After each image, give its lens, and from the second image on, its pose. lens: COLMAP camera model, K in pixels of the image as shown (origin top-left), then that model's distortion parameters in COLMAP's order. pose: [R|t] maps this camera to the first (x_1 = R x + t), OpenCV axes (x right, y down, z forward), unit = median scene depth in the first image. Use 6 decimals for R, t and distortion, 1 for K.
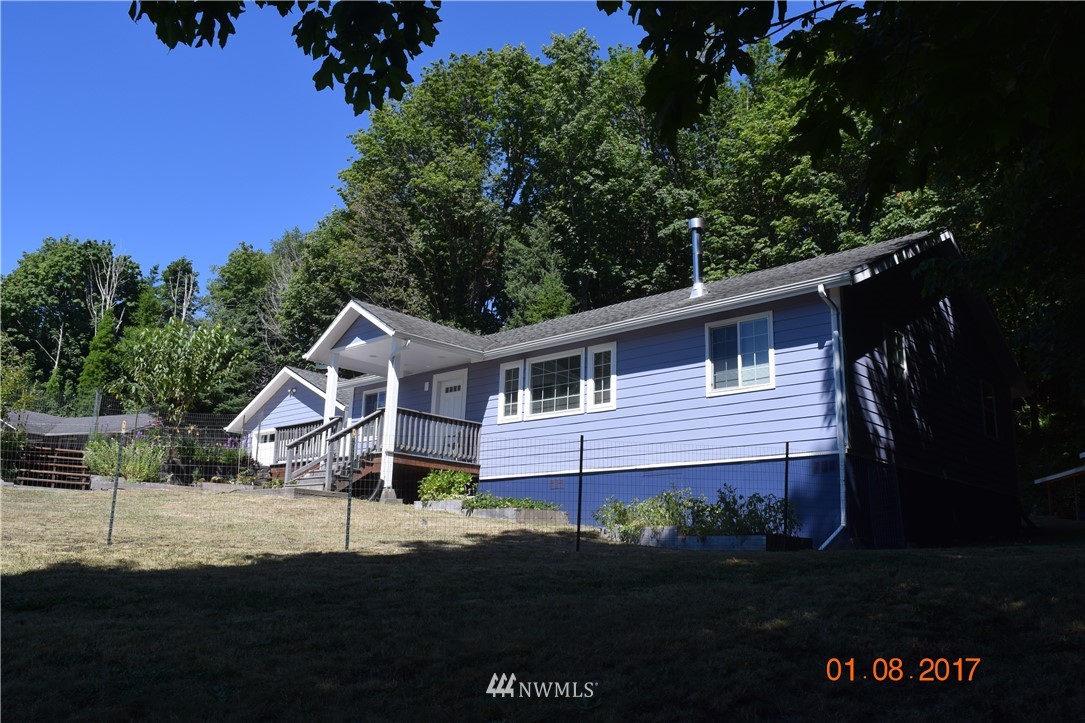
lens RADIAL K [[843.2, 0, 533.2], [0, 843.2, 360.8], [0, 0, 1]] dist [-0.096157, 0.022170]
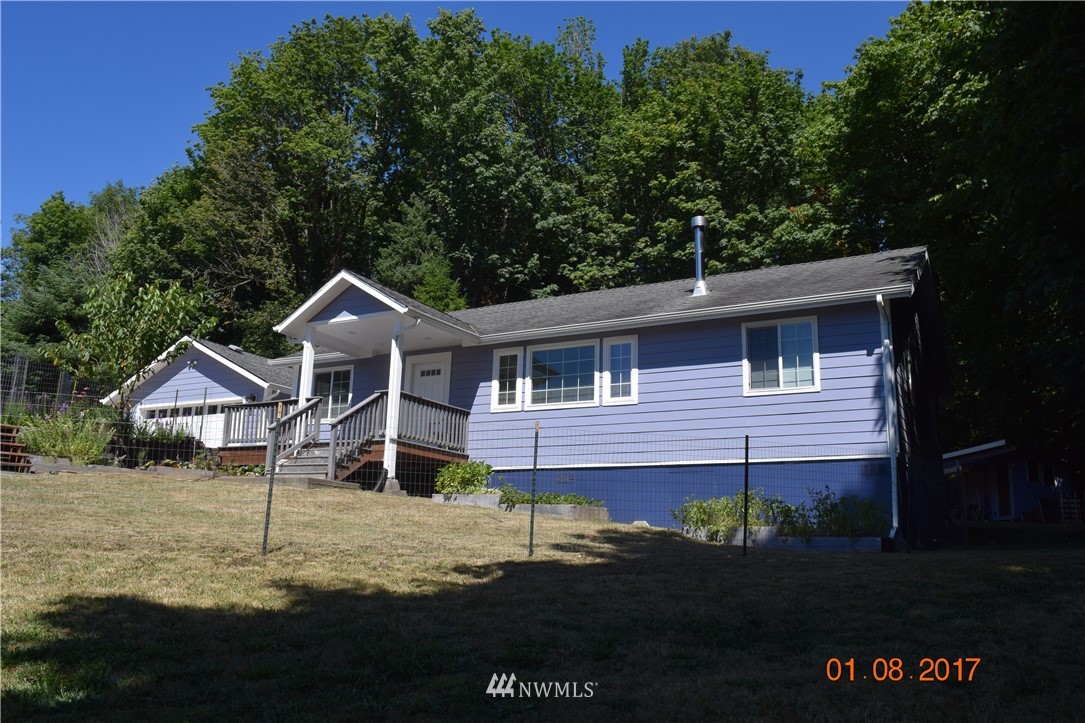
lens RADIAL K [[843.2, 0, 537.6], [0, 843.2, 355.8], [0, 0, 1]] dist [-0.096157, 0.022170]
pose [[0.968643, 0.056785, 0.241881, -0.224427], [-0.059438, 0.998225, 0.003680, 0.004512], [-0.241243, -0.017942, 0.970299, 0.067877]]
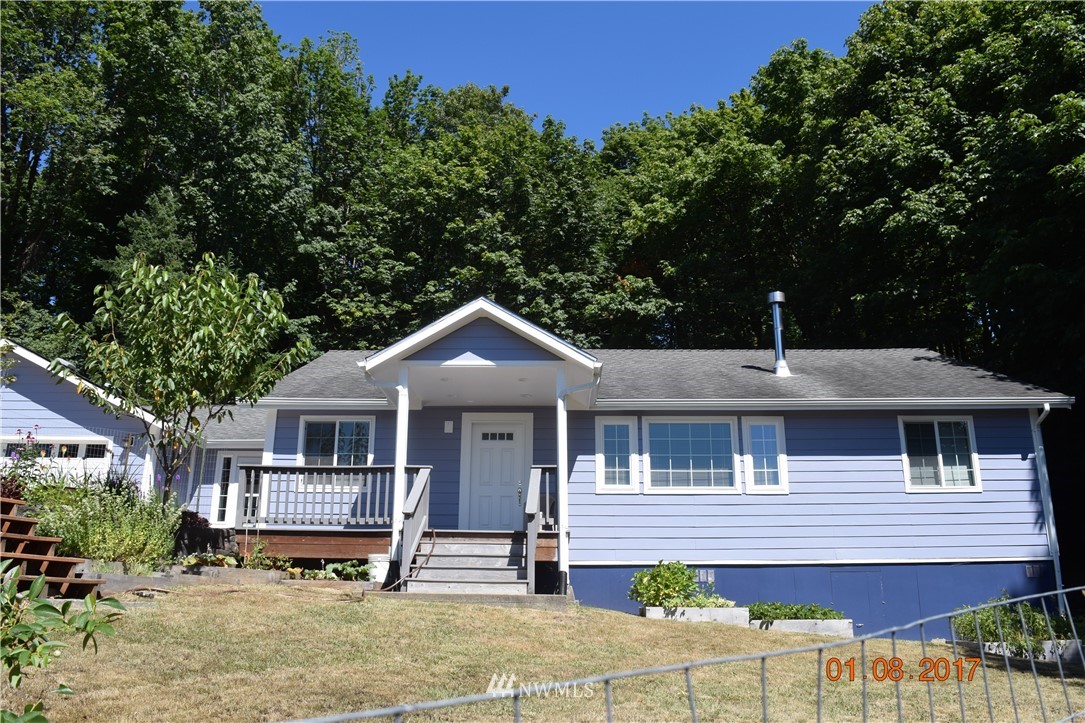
lens RADIAL K [[843.2, 0, 539.2], [0, 843.2, 356.9], [0, 0, 1]] dist [-0.096157, 0.022170]
pose [[0.737518, 0.168960, 0.653850, -0.611648], [-0.142262, 0.985341, -0.094153, 0.031370], [-0.660173, -0.023579, 0.750744, 0.454105]]
